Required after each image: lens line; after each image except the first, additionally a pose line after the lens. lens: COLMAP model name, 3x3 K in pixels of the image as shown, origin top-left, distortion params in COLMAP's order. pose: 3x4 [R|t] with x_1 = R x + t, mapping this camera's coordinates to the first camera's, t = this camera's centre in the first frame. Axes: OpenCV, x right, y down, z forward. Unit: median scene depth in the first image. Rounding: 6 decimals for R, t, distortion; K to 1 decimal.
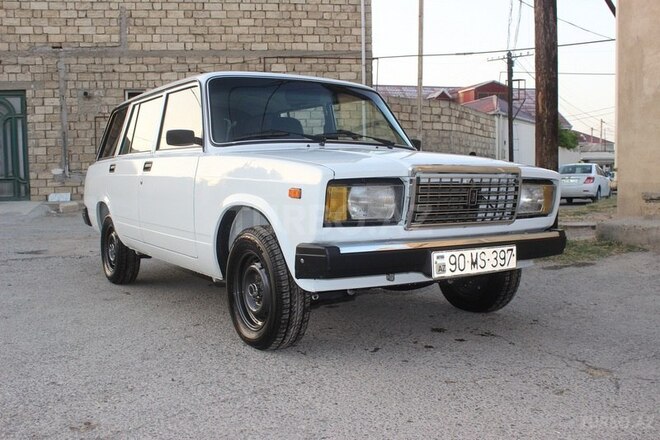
lens RADIAL K [[677.5, 0, 330.0], [0, 677.5, 220.0], [0, 0, 1]] dist [-0.146255, 0.171737]
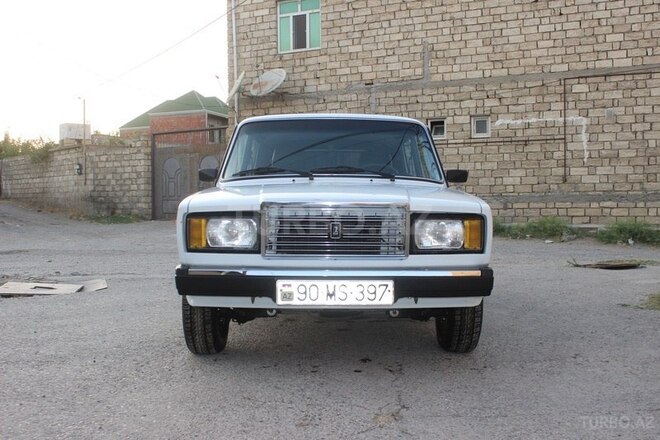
lens RADIAL K [[677.5, 0, 330.0], [0, 677.5, 220.0], [0, 0, 1]] dist [-0.146255, 0.171737]
pose [[0.836045, 0.019924, -0.548299, 0.156740], [-0.038050, 0.999040, -0.021715, -0.005559], [0.547340, 0.039018, 0.836000, 0.025745]]
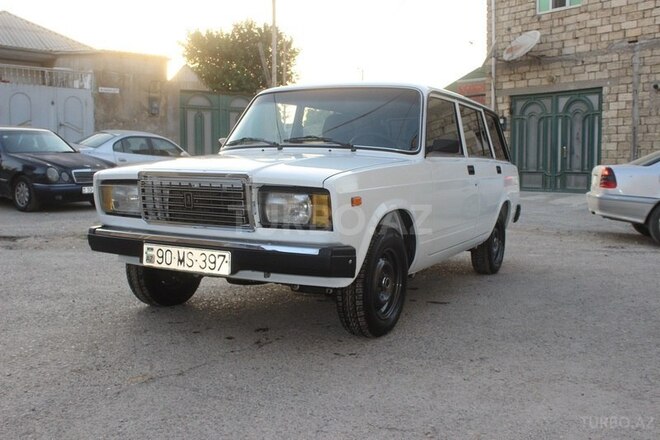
lens RADIAL K [[677.5, 0, 330.0], [0, 677.5, 220.0], [0, 0, 1]] dist [-0.146255, 0.171737]
pose [[0.475856, 0.084084, -0.875495, 0.256733], [-0.074133, 0.995712, 0.055337, -0.015961], [0.876393, 0.038570, 0.480049, 0.137993]]
